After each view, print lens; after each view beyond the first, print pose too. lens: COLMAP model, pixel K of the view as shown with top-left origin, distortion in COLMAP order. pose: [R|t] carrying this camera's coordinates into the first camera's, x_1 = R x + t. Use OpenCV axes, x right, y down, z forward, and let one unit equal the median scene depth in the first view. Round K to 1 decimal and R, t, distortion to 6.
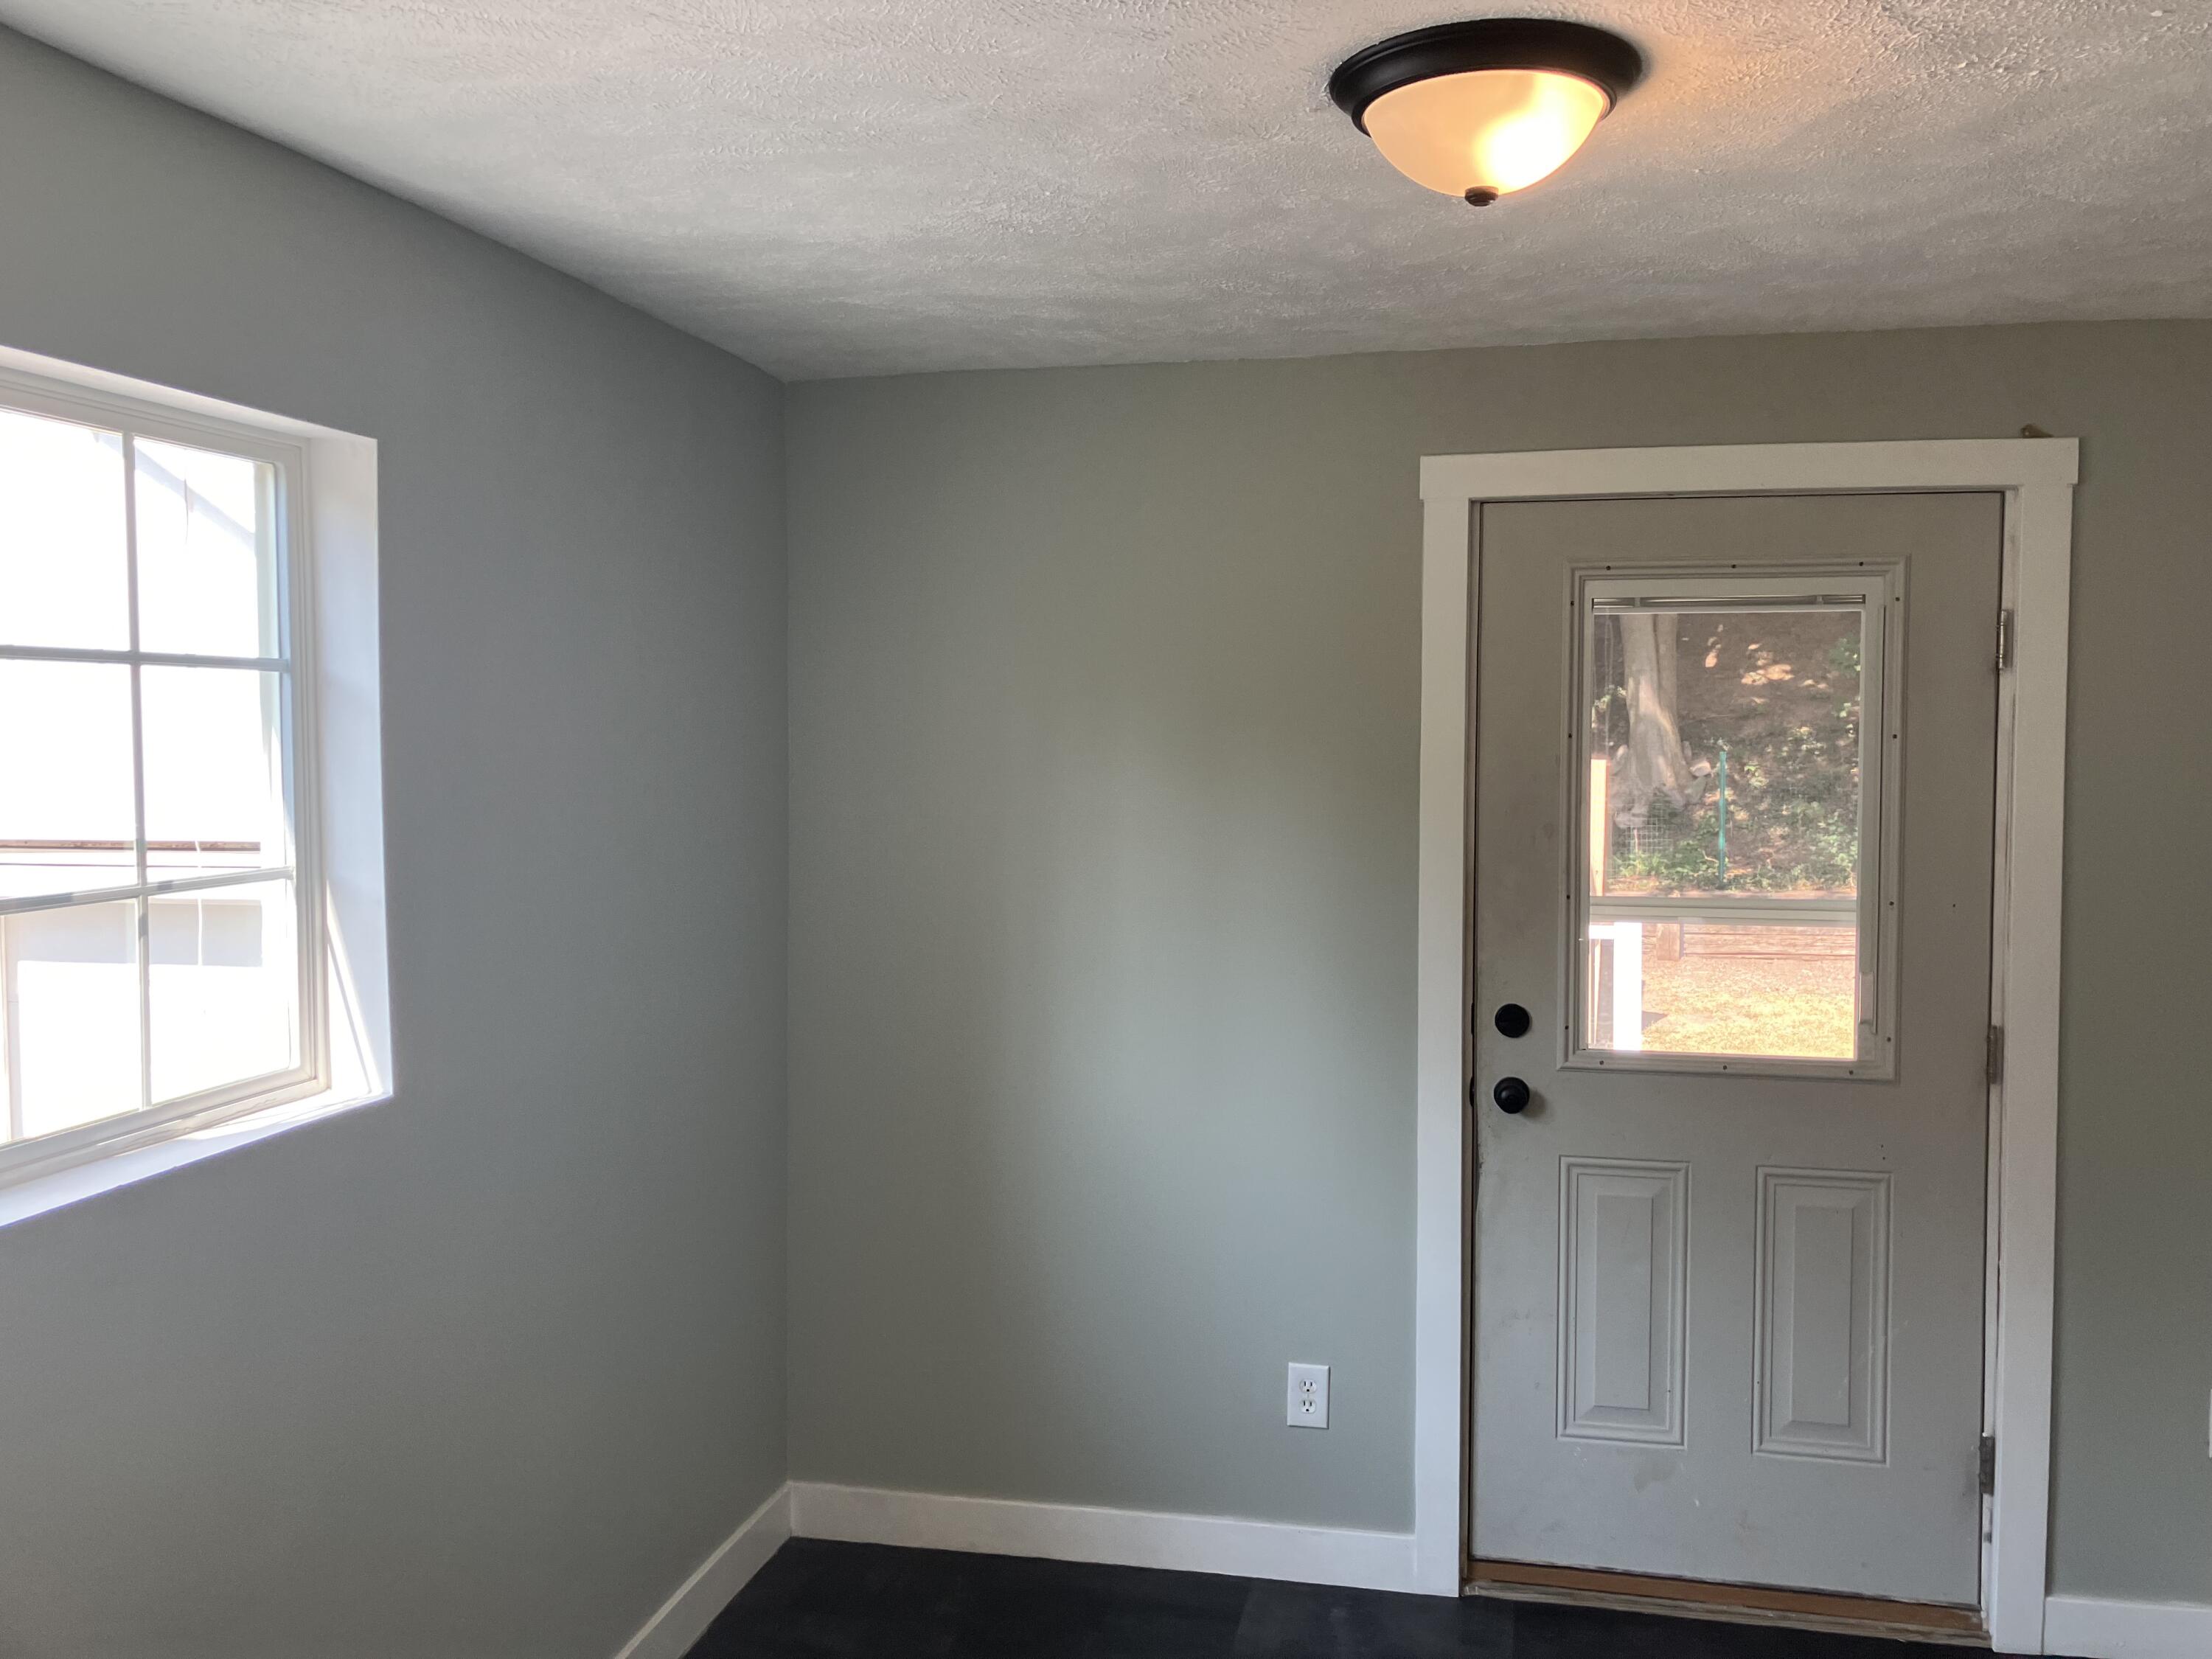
lens RADIAL K [[1817.4, 0, 1129.8], [0, 1817.4, 822.0], [0, 0, 1]] dist [0.019518, -0.022308]
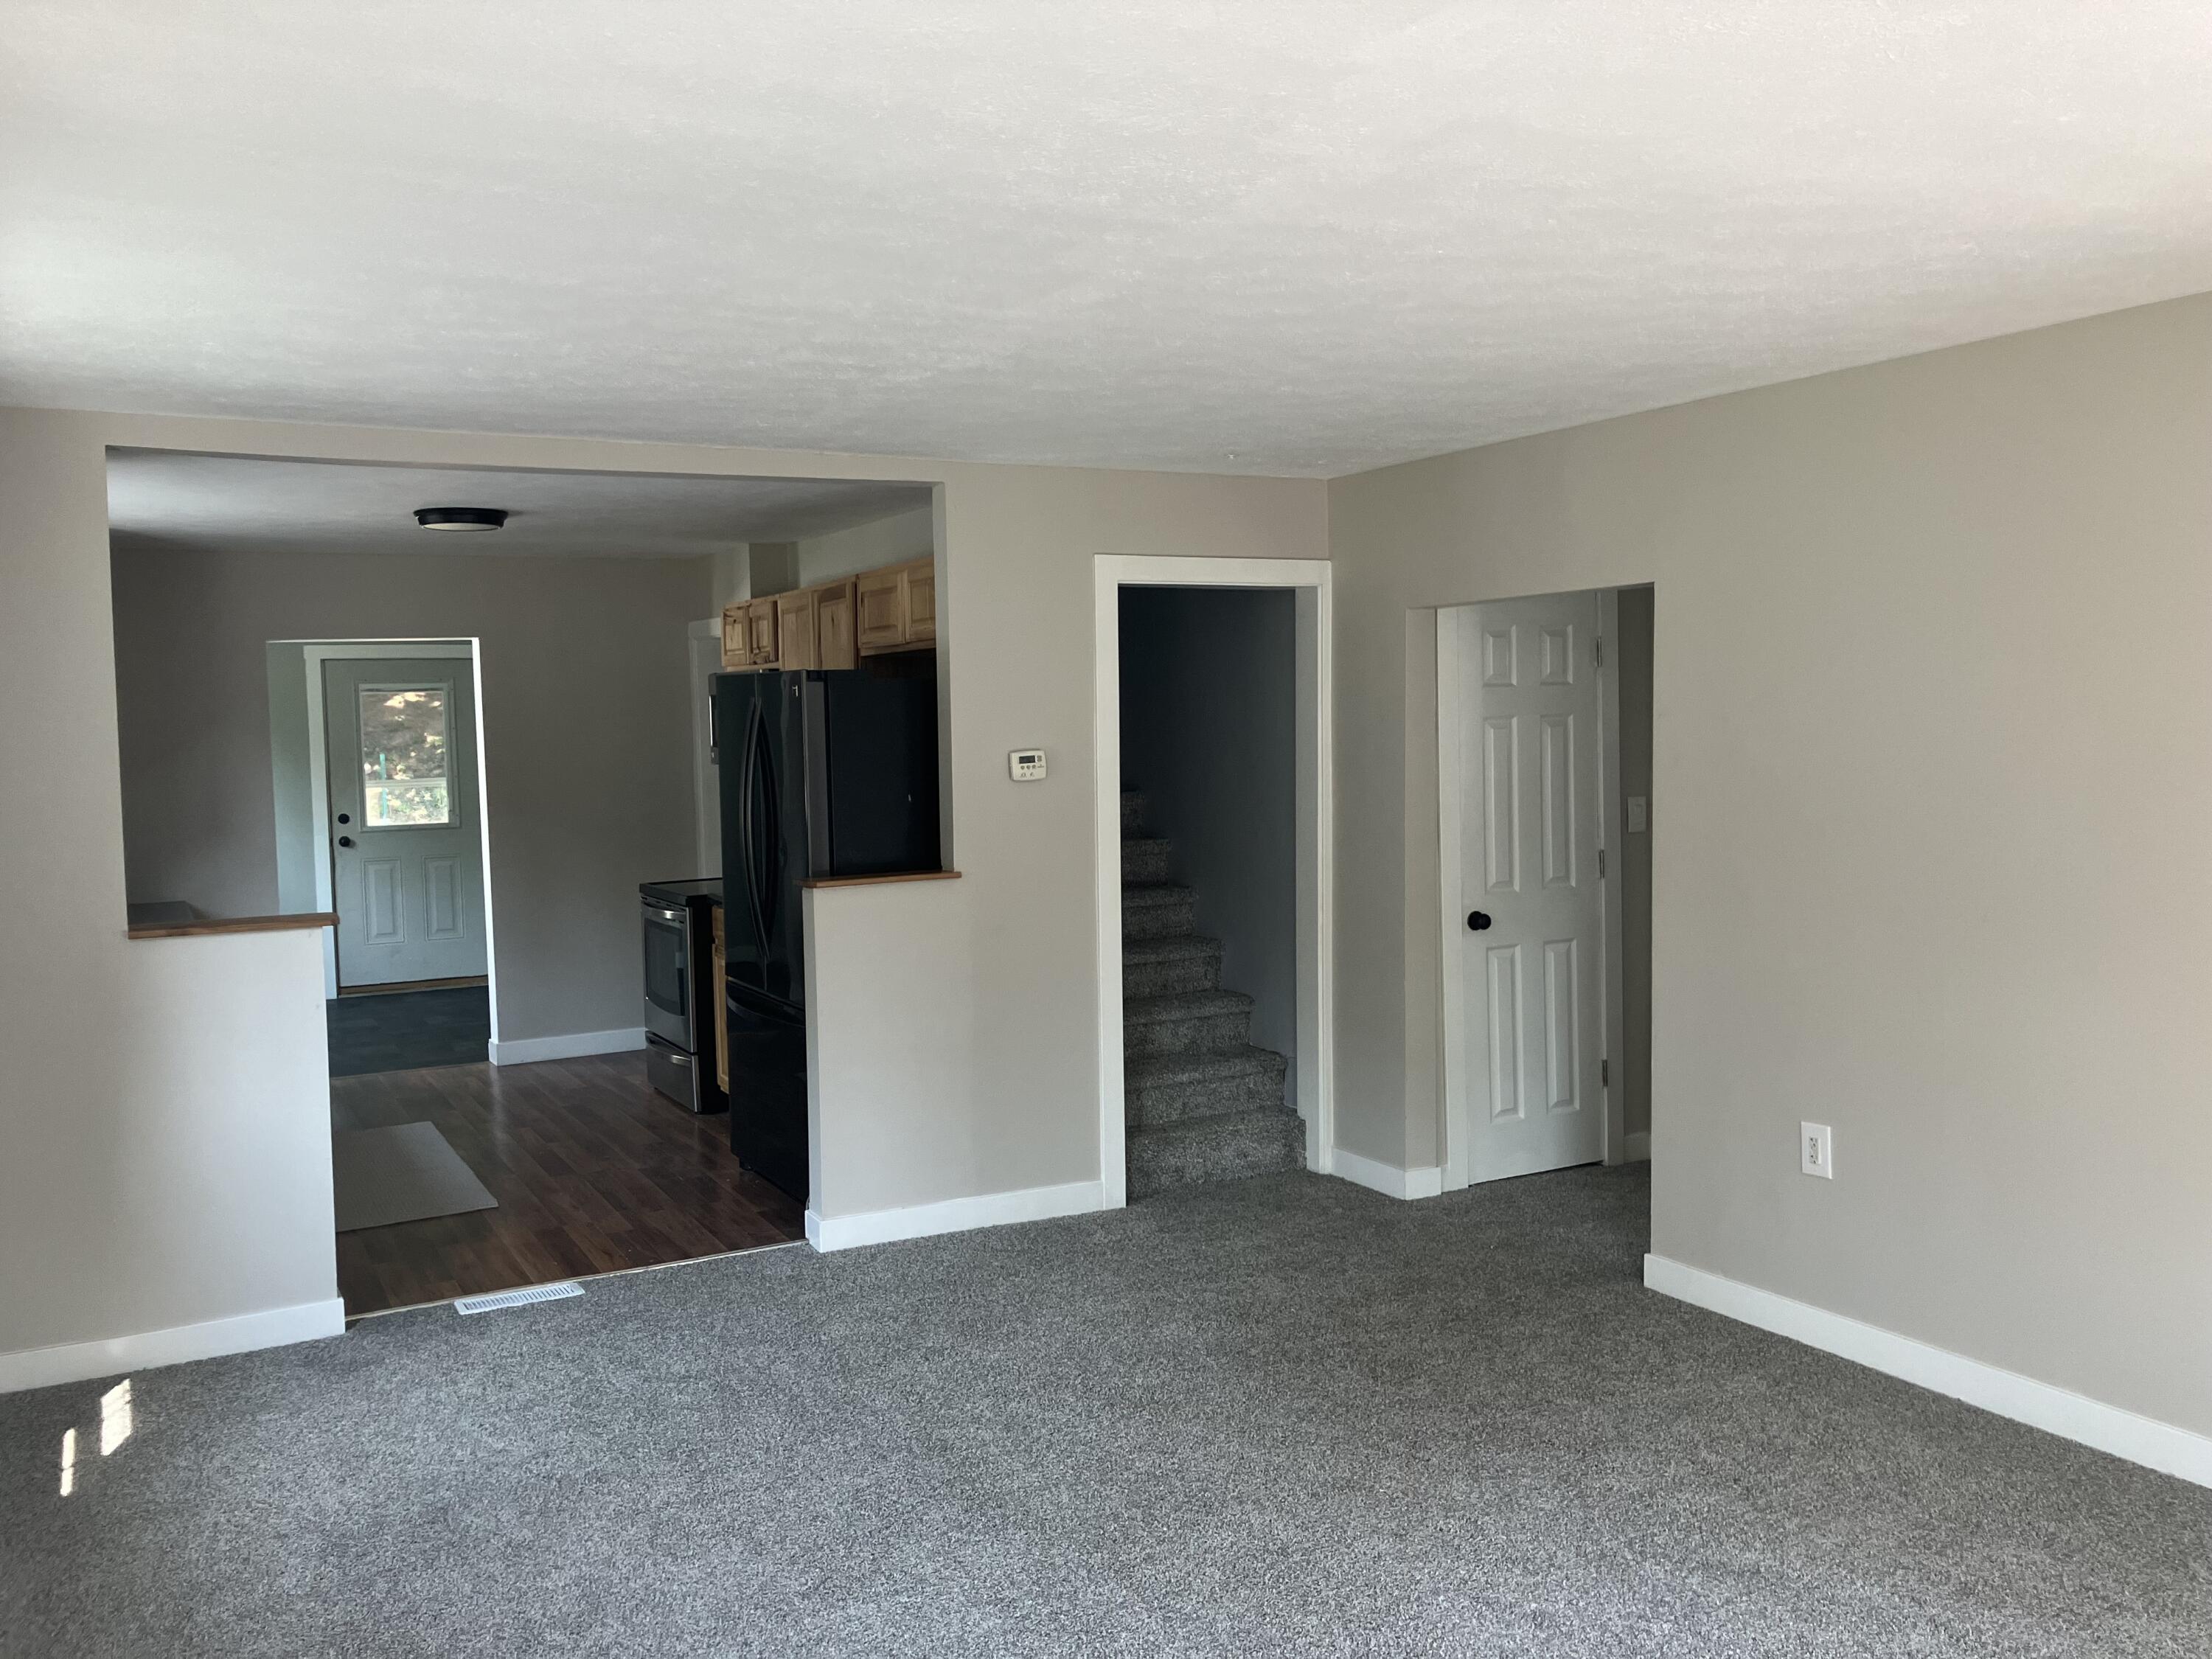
lens RADIAL K [[1817.4, 0, 1097.0], [0, 1817.4, 832.1], [0, 0, 1]] dist [0.019518, -0.022308]
pose [[0.765614, -0.055431, 0.640908, -0.843975], [0.057434, 0.998192, 0.017722, 0.152451], [-0.640731, 0.023242, 0.767413, -2.352253]]
